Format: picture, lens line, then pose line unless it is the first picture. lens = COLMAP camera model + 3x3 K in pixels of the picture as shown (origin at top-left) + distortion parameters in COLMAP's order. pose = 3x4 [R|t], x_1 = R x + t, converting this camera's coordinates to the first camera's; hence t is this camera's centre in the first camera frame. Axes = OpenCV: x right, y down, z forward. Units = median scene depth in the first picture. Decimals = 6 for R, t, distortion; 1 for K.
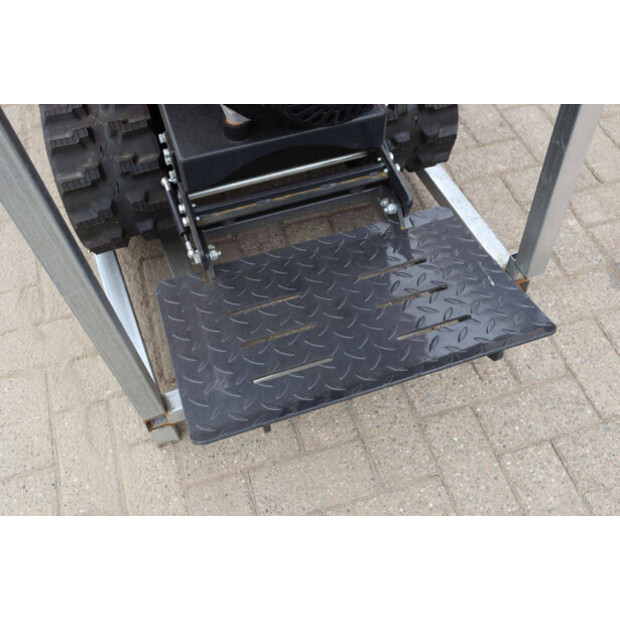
lens RADIAL K [[664.8, 0, 310.0], [0, 664.8, 310.0], [0, 0, 1]] dist [-0.025968, -0.015278]
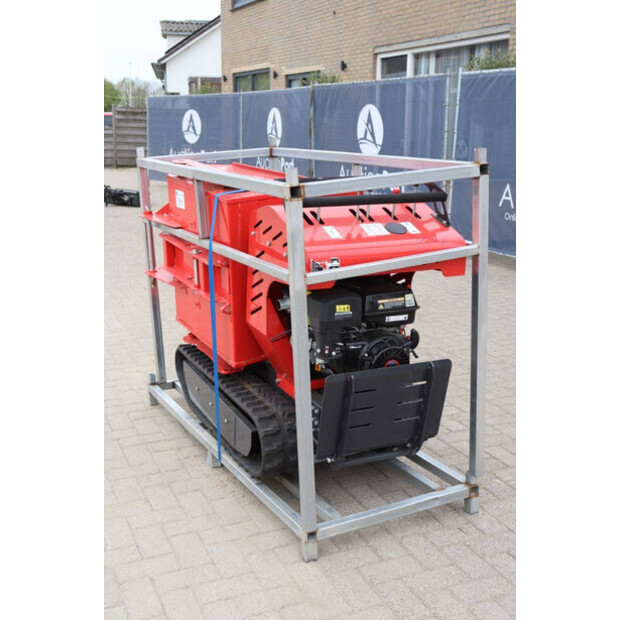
lens RADIAL K [[739.7, 0, 310.0], [0, 739.7, 310.0], [0, 0, 1]] dist [-0.001385, -0.010552]
pose [[0.993214, -0.004936, 0.116199, -0.461810], [0.080129, 0.753188, -0.652907, 1.040693], [-0.084297, 0.657787, 0.748472, -1.049695]]
